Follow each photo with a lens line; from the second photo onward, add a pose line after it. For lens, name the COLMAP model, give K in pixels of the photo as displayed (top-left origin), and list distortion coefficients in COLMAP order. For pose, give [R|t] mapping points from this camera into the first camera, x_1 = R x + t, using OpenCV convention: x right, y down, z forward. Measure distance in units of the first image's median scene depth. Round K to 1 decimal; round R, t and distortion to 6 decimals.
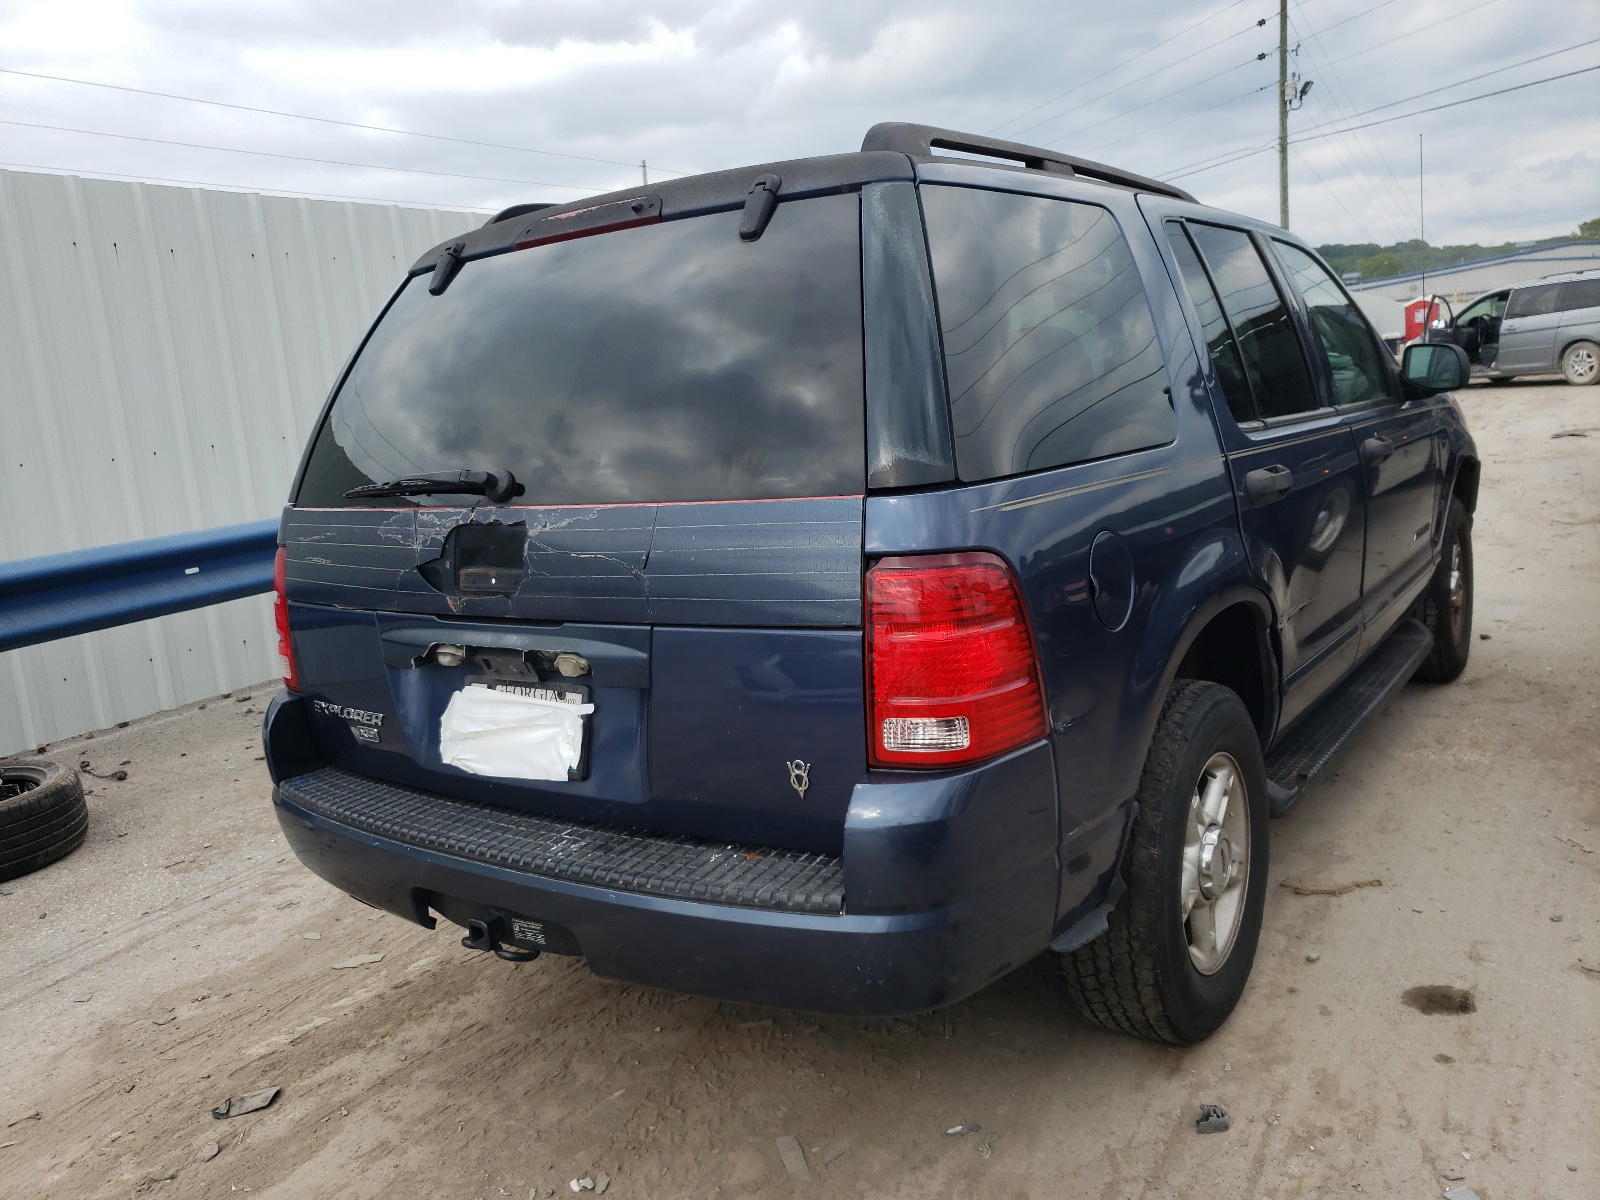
lens RADIAL K [[1300.0, 0, 820.6], [0, 1300.0, 597.6], [0, 0, 1]] dist [0.036573, -0.035697]
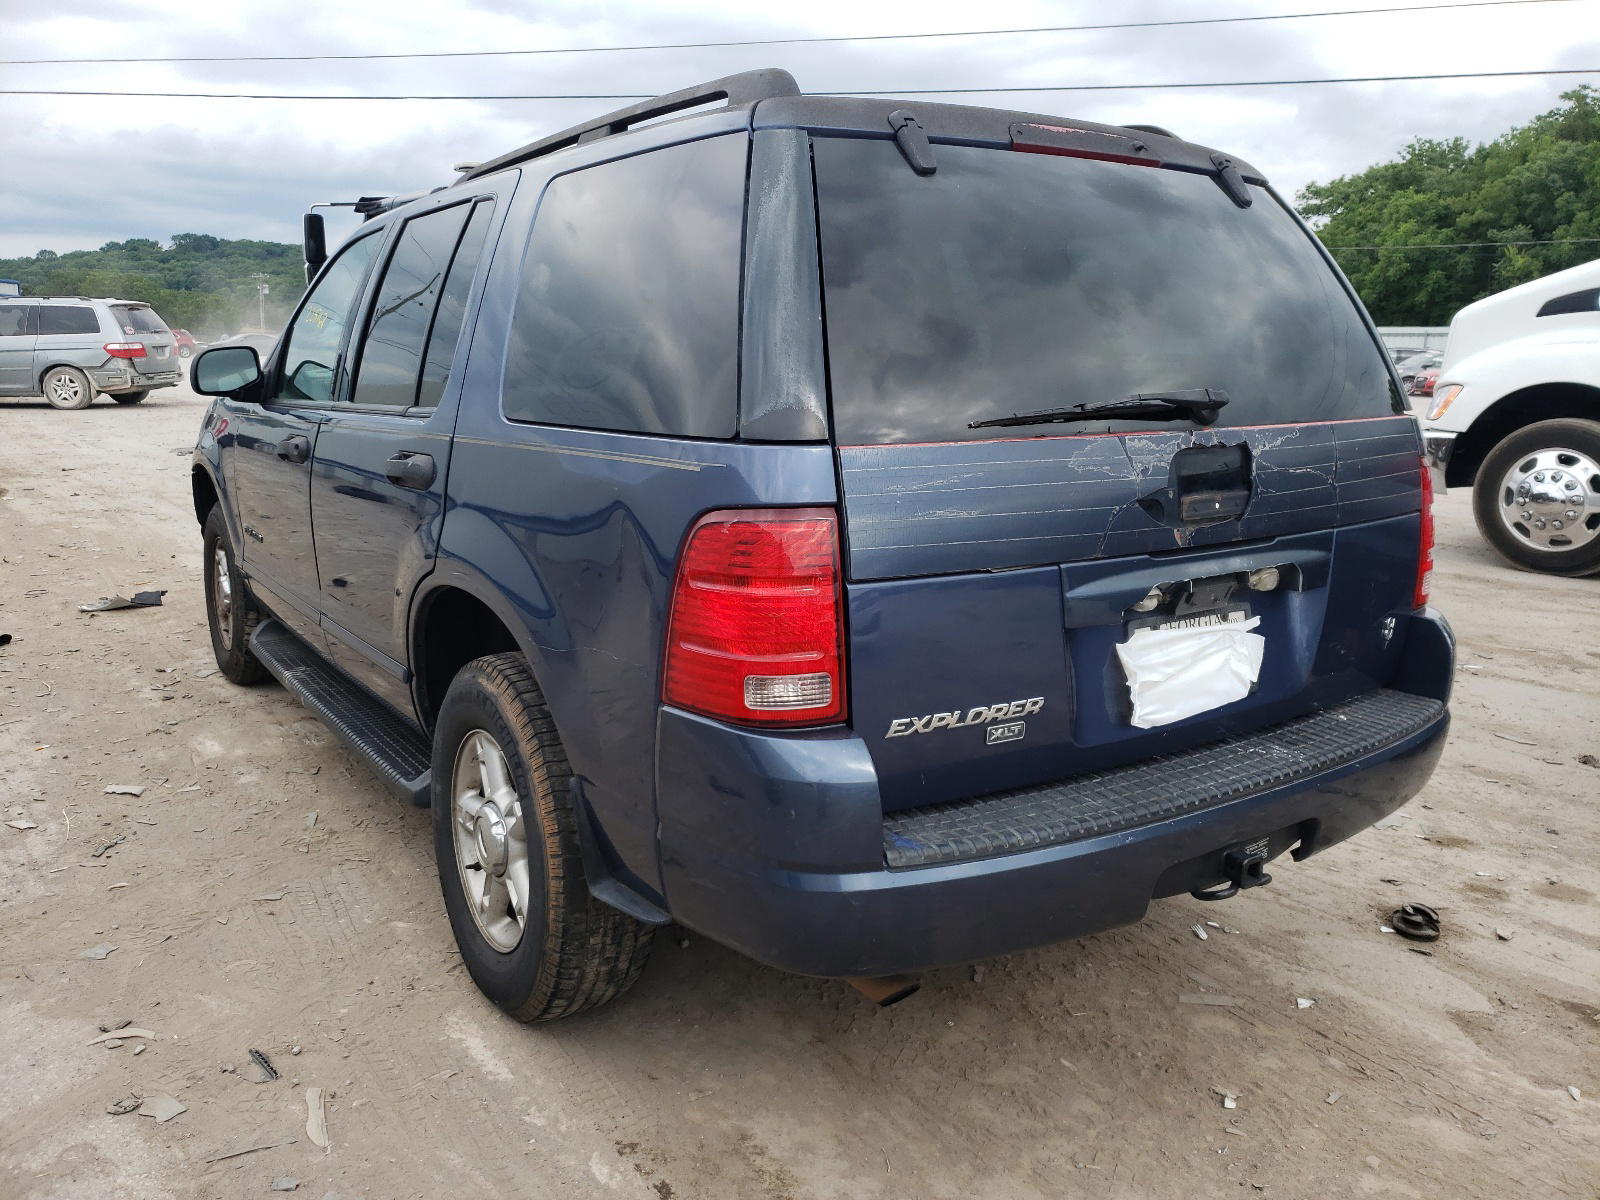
lens RADIAL K [[1300.0, 0, 820.6], [0, 1300.0, 597.6], [0, 0, 1]] dist [0.036573, -0.035697]
pose [[0.323119, -0.095975, 0.941479, -1.243563], [0.125869, 0.990364, 0.057760, -0.037670], [-0.937951, 0.099840, 0.332086, 0.950424]]
